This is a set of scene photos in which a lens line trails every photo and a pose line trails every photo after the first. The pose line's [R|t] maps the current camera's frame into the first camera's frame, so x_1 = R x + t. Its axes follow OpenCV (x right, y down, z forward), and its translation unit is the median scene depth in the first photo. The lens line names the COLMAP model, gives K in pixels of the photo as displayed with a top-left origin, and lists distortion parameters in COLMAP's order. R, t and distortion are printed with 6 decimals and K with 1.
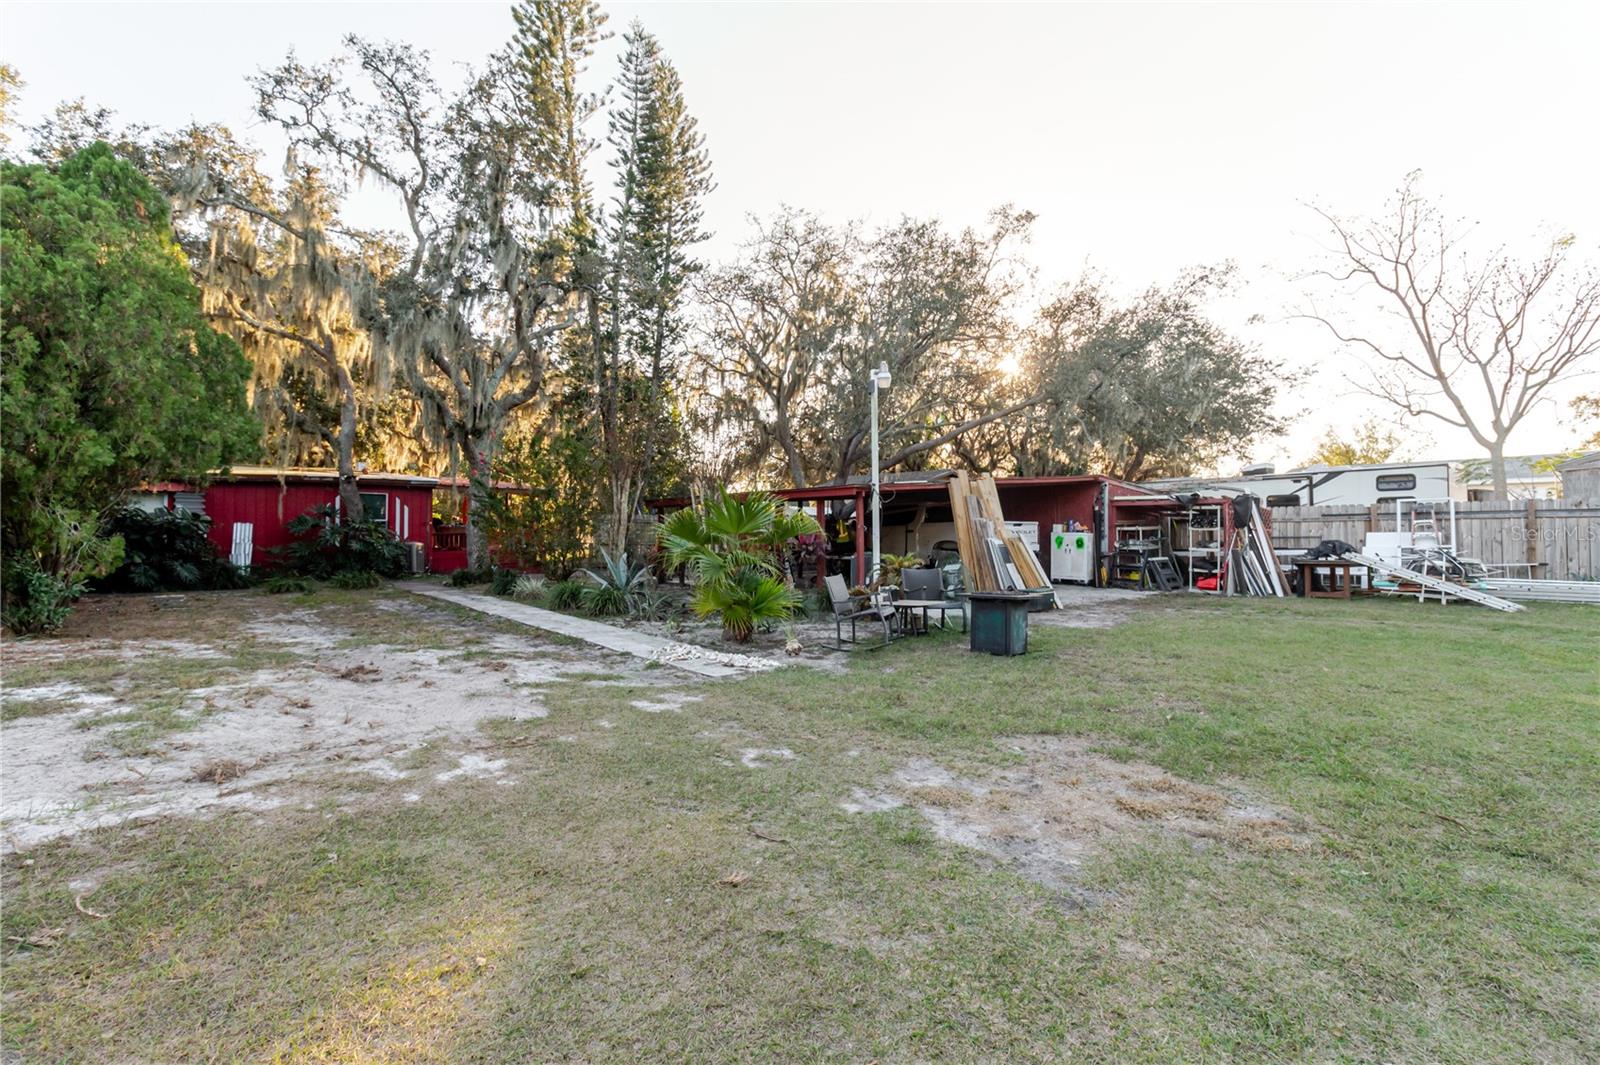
lens RADIAL K [[736.3, 0, 798.5], [0, 736.3, 528.6], [0, 0, 1]] dist [0.009312, 0.000006]
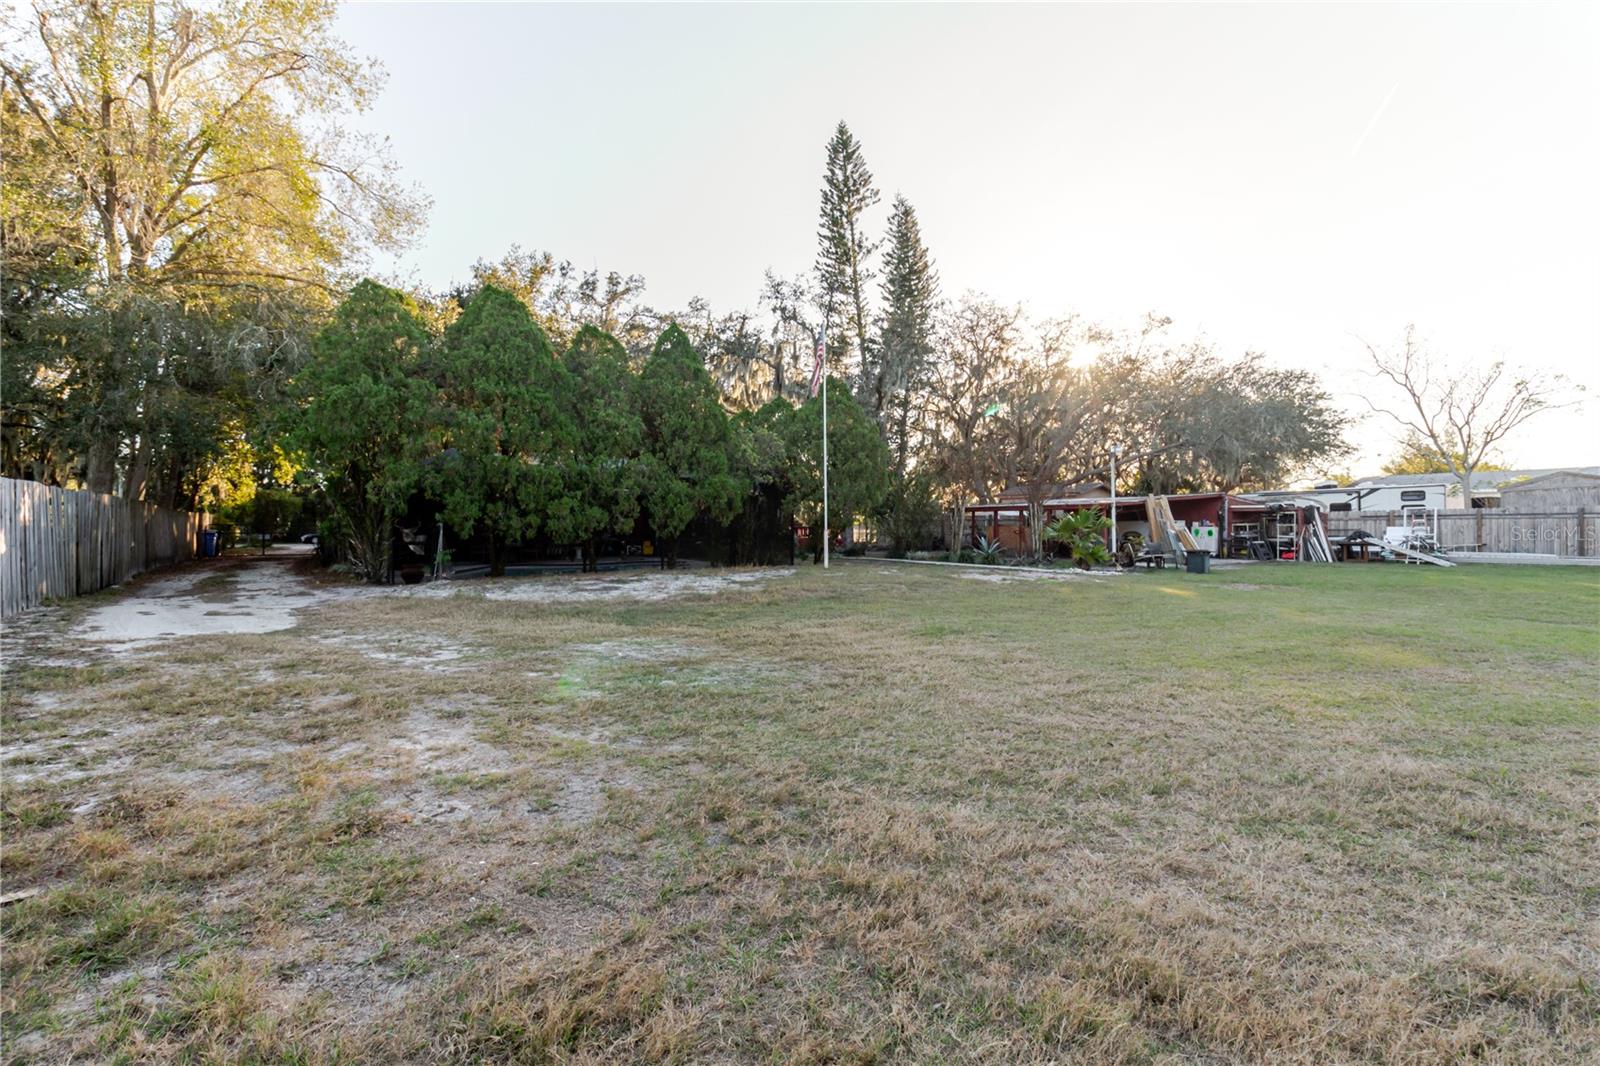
lens RADIAL K [[736.3, 0, 803.6], [0, 736.3, 525.4], [0, 0, 1]] dist [0.009312, 0.000006]
pose [[0.995424, -0.000747, -0.095549, -0.359904], [0.001378, 0.999978, 0.006539, -0.009672], [0.095542, -0.006640, 0.995403, -0.729149]]
